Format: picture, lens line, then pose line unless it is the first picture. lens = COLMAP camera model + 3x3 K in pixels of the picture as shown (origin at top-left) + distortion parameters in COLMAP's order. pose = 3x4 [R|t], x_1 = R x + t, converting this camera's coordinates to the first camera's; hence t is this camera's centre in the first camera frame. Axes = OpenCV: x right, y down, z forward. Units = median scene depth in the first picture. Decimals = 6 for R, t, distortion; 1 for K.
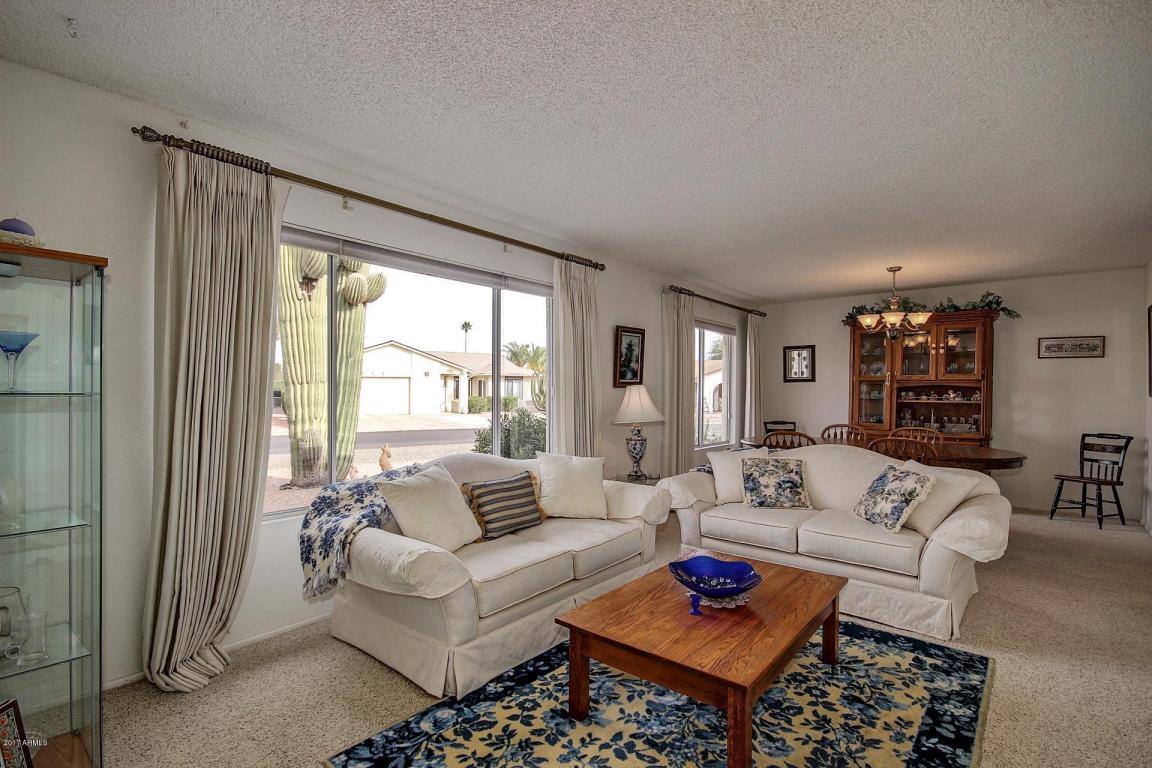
lens RADIAL K [[531.7, 0, 578.2], [0, 531.7, 391.4], [0, 0, 1]] dist [-0.003827, -0.001922]
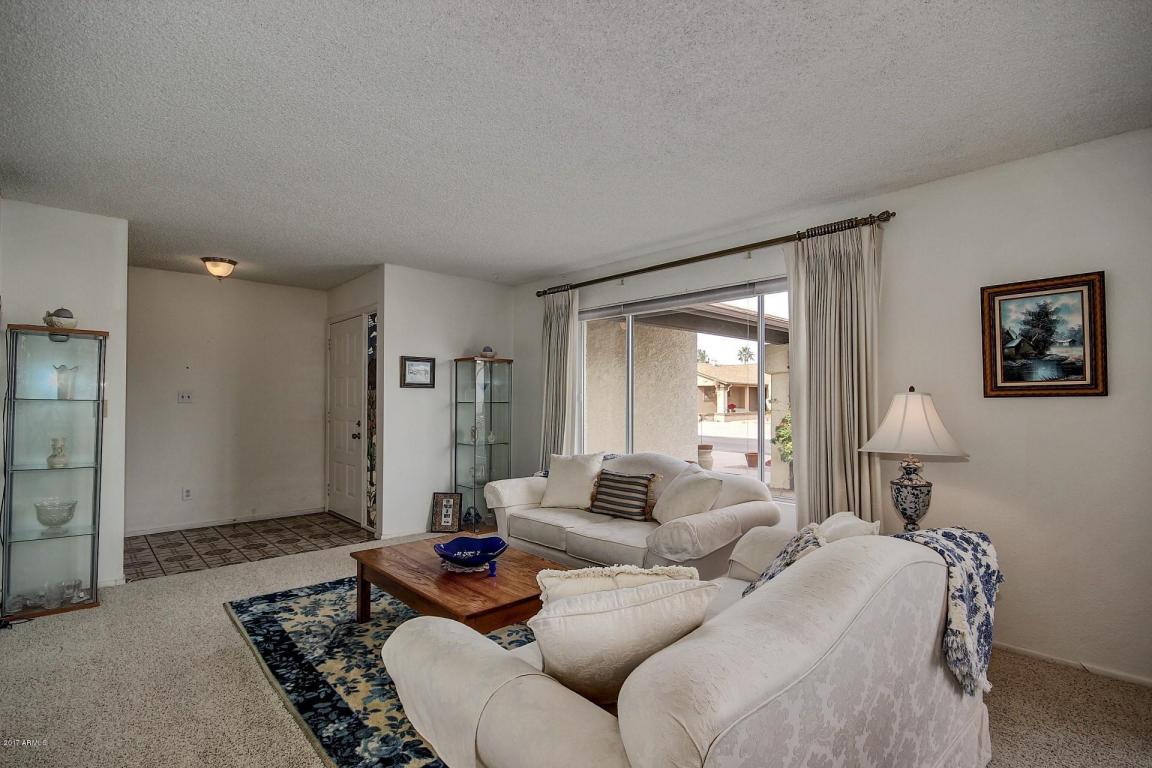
lens RADIAL K [[531.7, 0, 578.2], [0, 531.7, 385.7], [0, 0, 1]] dist [-0.003827, -0.001922]
pose [[-0.107601, -0.040664, -0.993362, 4.146747], [-0.011461, 0.999148, -0.039659, 0.047880], [0.994128, 0.007118, -0.107975, 3.878684]]
